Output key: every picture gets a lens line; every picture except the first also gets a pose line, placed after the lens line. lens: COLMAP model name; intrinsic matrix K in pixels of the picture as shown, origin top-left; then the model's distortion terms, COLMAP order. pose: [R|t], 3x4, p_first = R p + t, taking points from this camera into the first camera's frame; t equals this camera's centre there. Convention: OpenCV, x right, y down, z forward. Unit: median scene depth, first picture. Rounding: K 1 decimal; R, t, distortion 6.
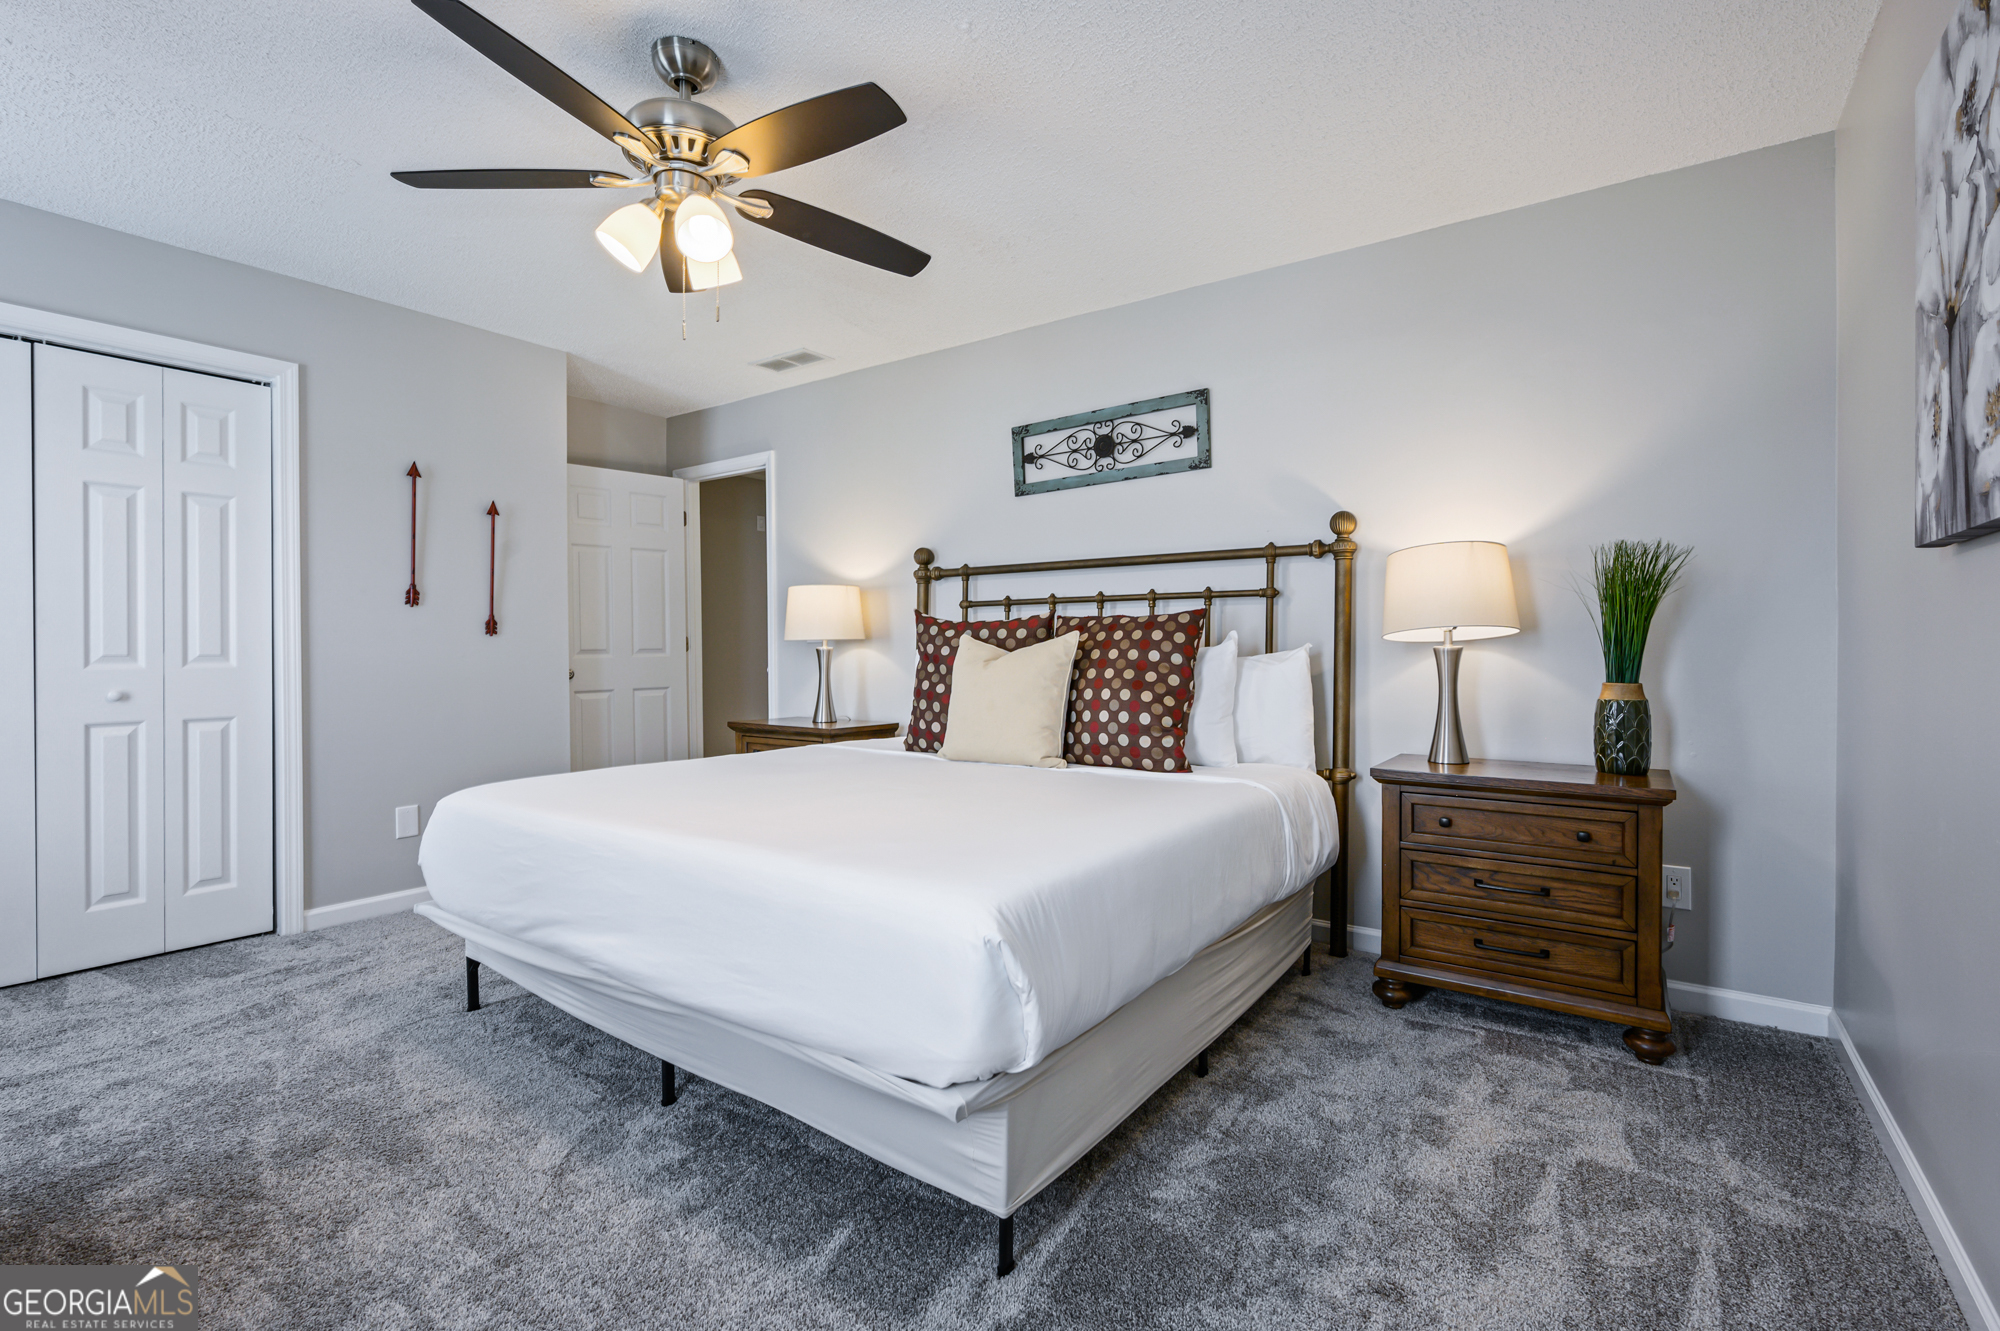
lens RADIAL K [[913.9, 0, 1000.4], [0, 913.9, 660.6], [0, 0, 1]] dist [0.000746, 0.000353]
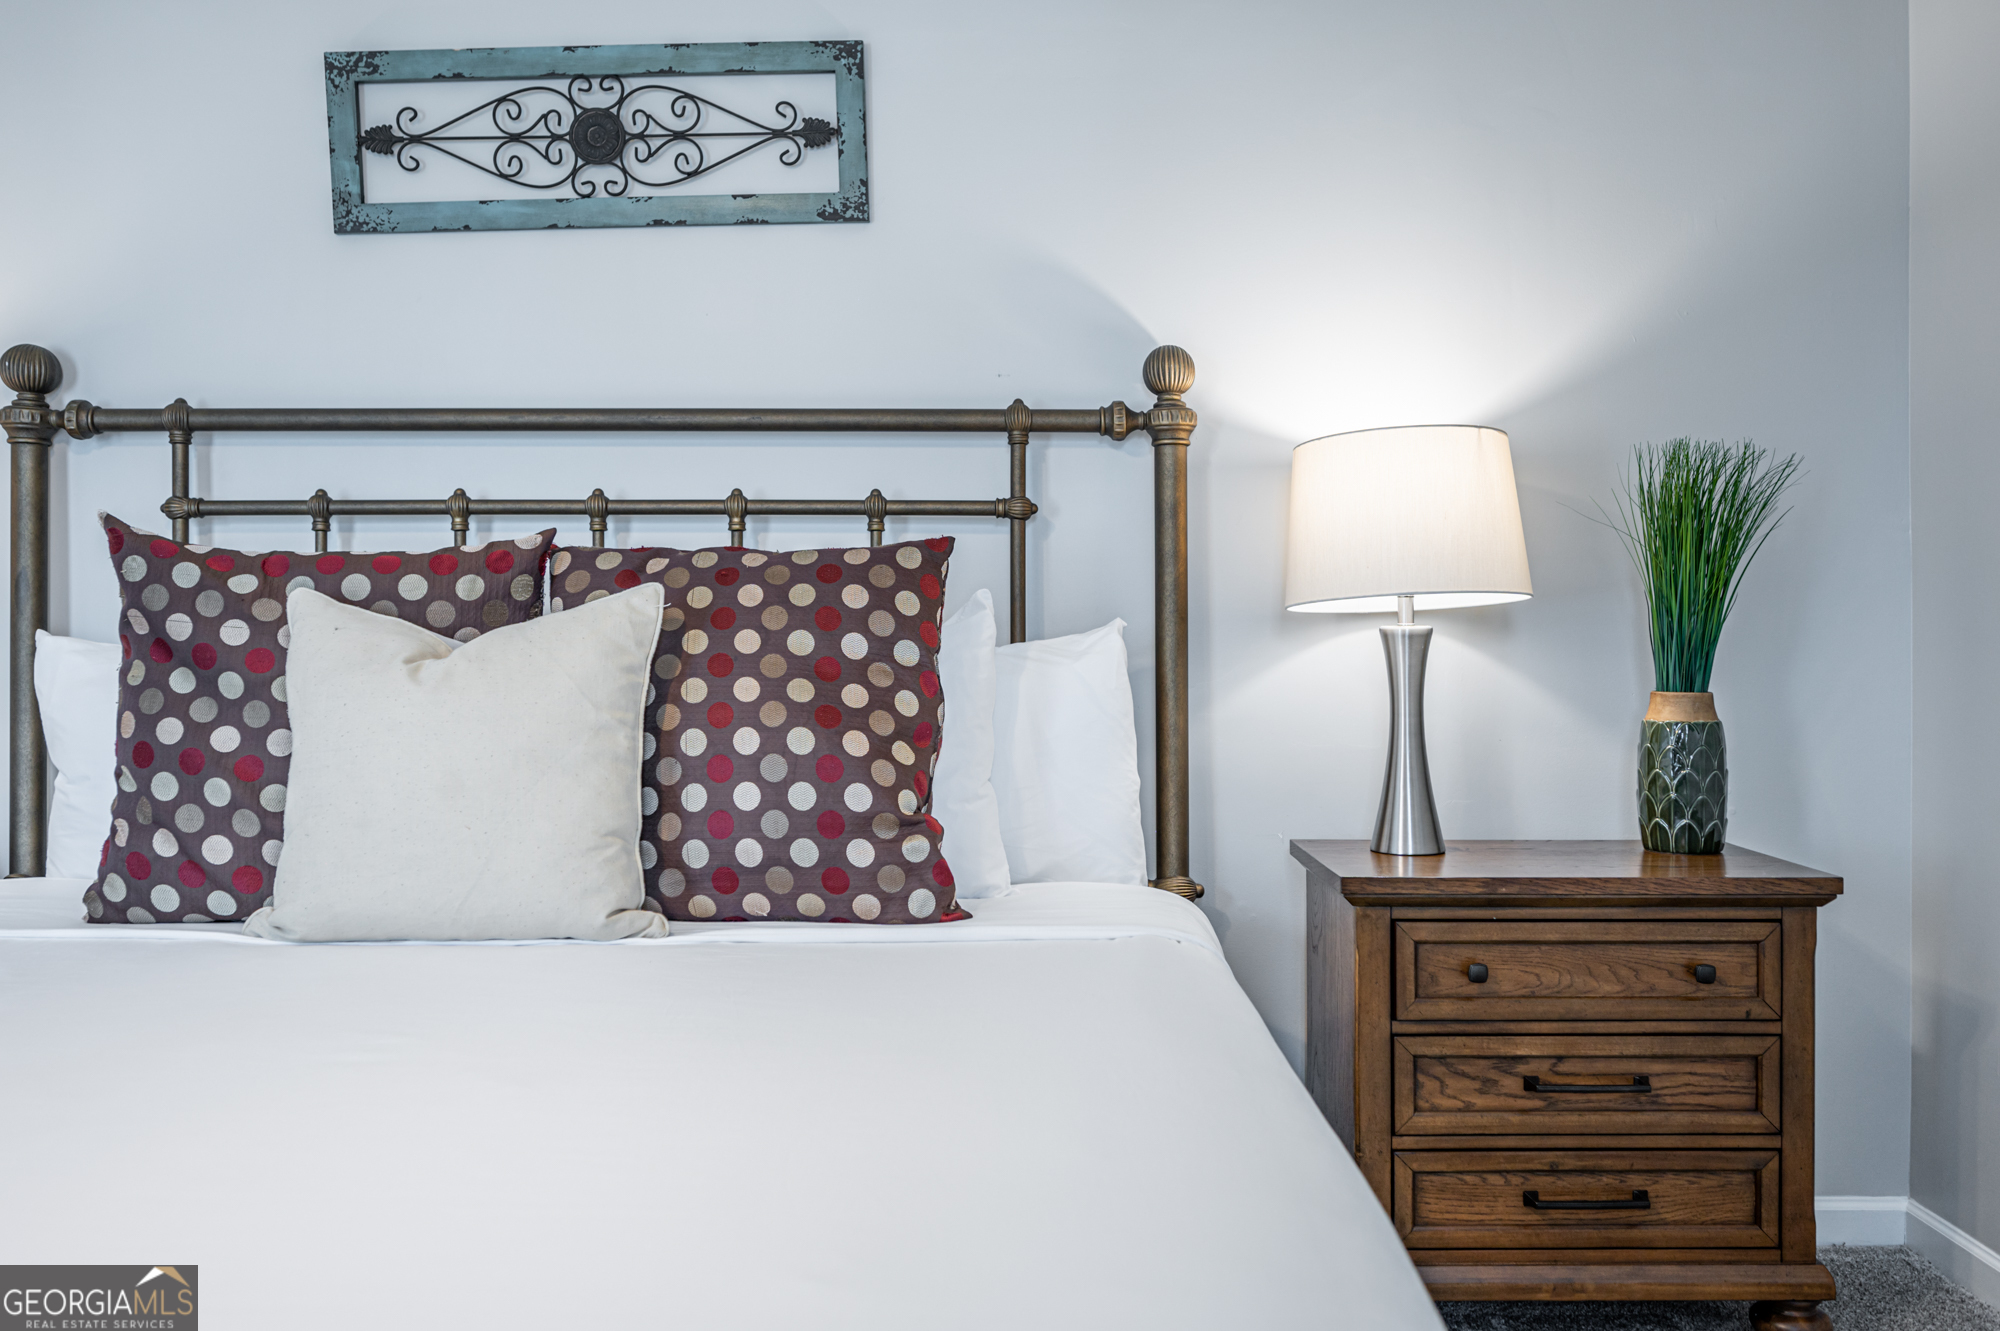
lens RADIAL K [[1734.9, 0, 999.4], [0, 1734.9, 663.7], [0, 0, 1]] dist [-0.002916, -0.017830]
pose [[0.809679, -0.008313, 0.586814, -0.240167], [0.004823, 0.999960, 0.007511, -0.002685], [-0.586853, -0.003251, 0.809687, 0.311923]]
